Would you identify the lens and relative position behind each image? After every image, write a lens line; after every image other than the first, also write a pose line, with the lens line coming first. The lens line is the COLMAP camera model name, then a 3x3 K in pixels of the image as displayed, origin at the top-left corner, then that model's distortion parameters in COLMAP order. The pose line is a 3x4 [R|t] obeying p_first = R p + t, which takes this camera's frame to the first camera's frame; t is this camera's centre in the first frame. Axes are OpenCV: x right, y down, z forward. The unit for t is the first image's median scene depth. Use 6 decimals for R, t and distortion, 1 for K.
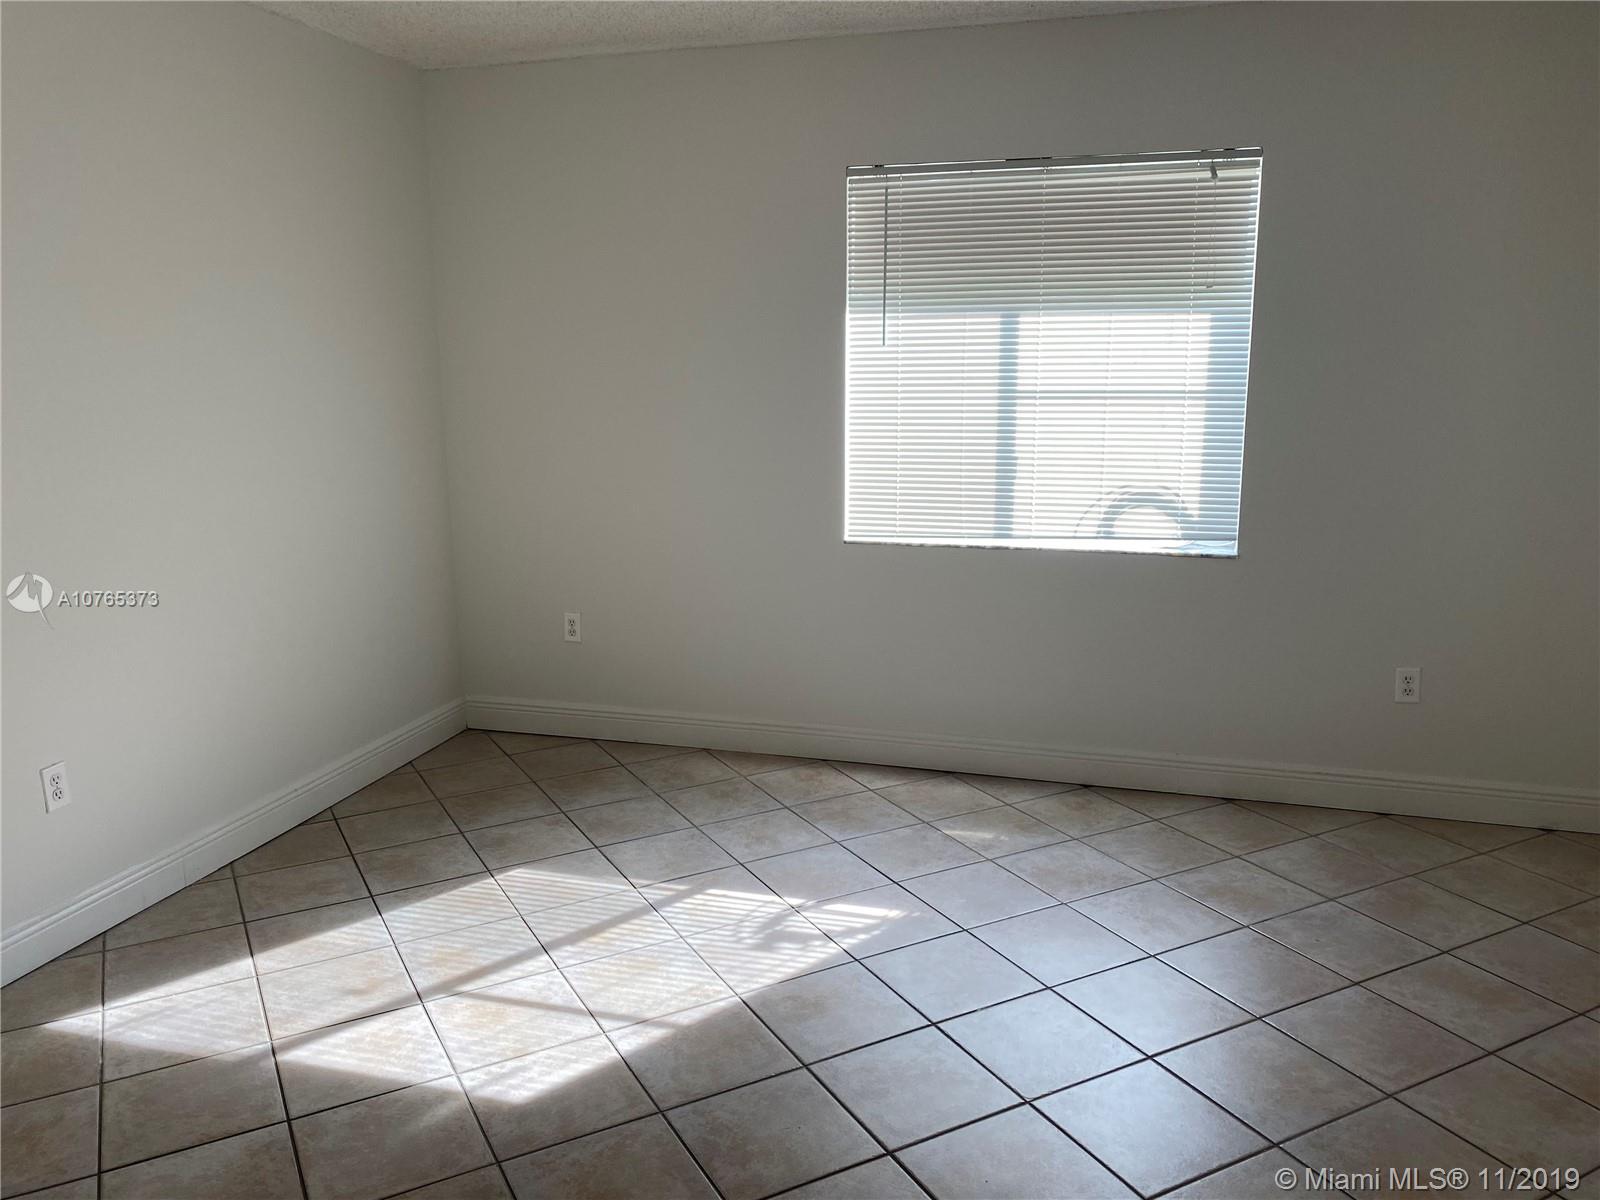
lens RADIAL K [[1246.5, 0, 792.8], [0, 1246.5, 595.5], [0, 0, 1]] dist [0.009643, -0.002473]
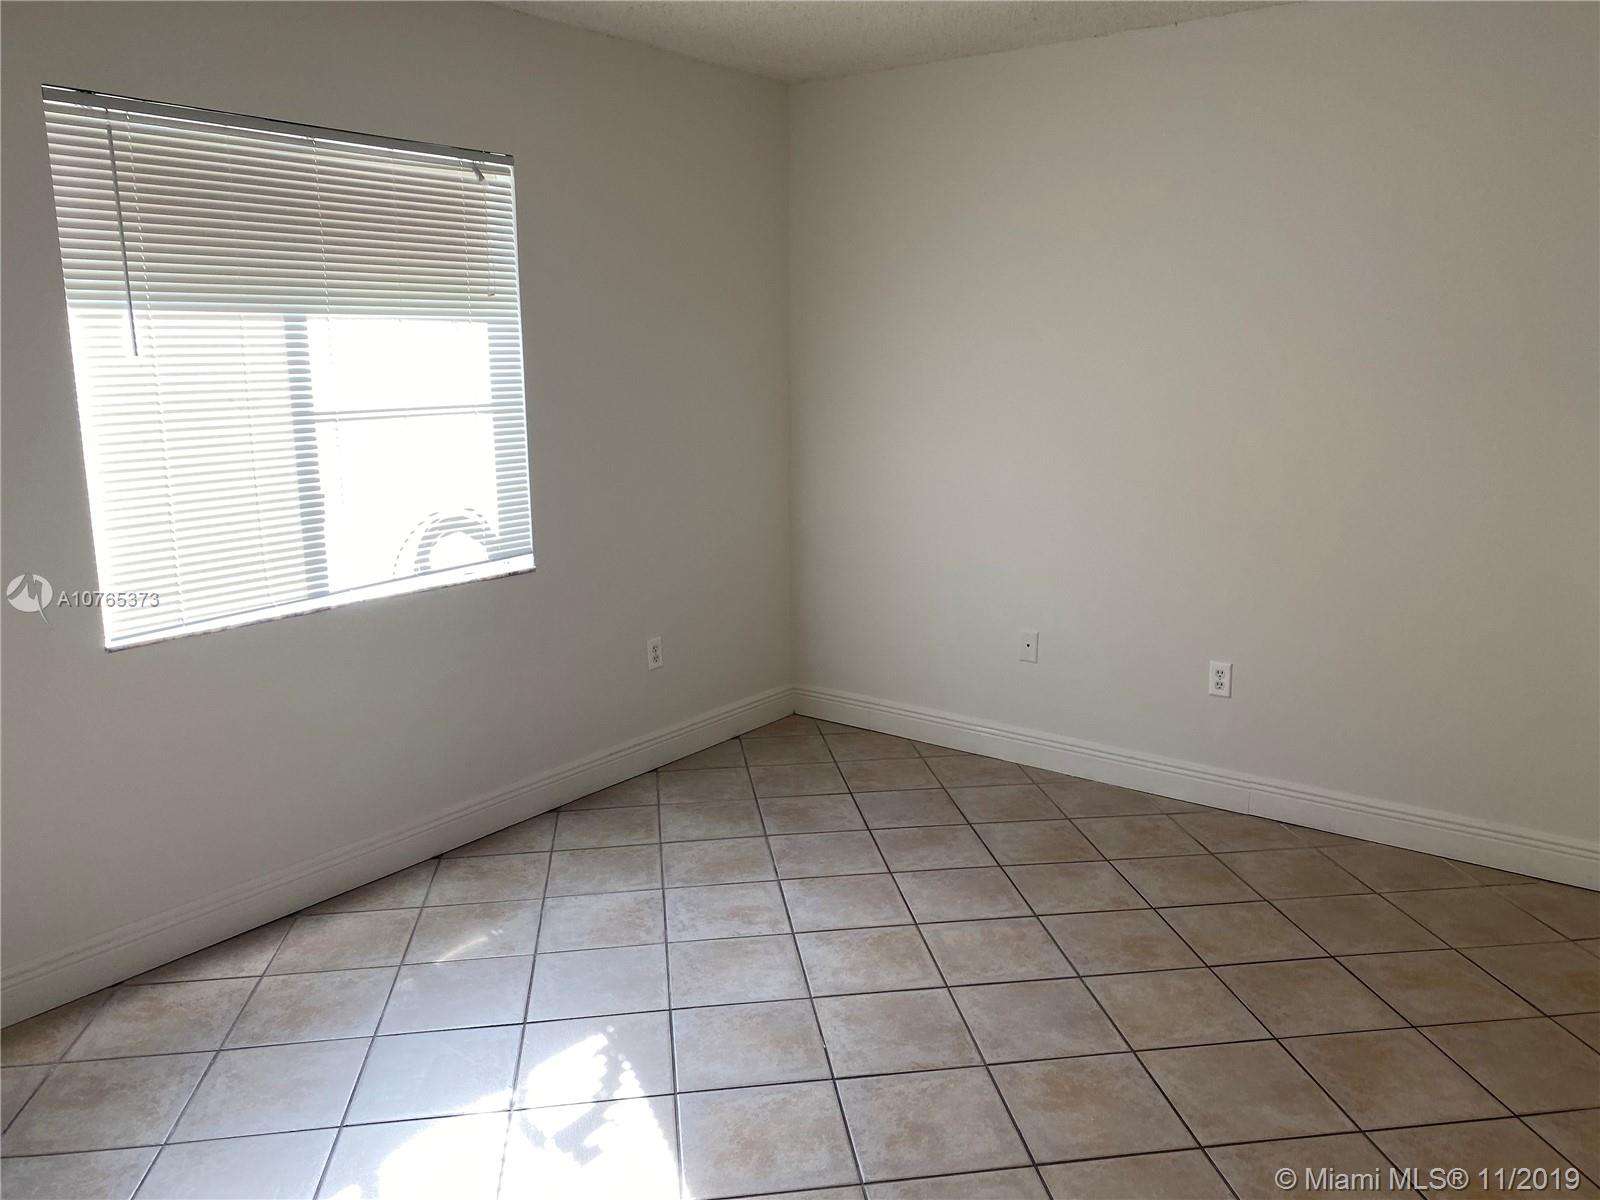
lens RADIAL K [[1235.5, 0, 835.4], [0, 1235.5, 579.9], [0, 0, 1]] dist [0.102345, -0.151952]
pose [[0.320463, -0.170664, 0.931760, -0.490883], [0.190992, 0.975076, 0.112909, -0.088496], [-0.927807, 0.141776, 0.345072, 0.438173]]
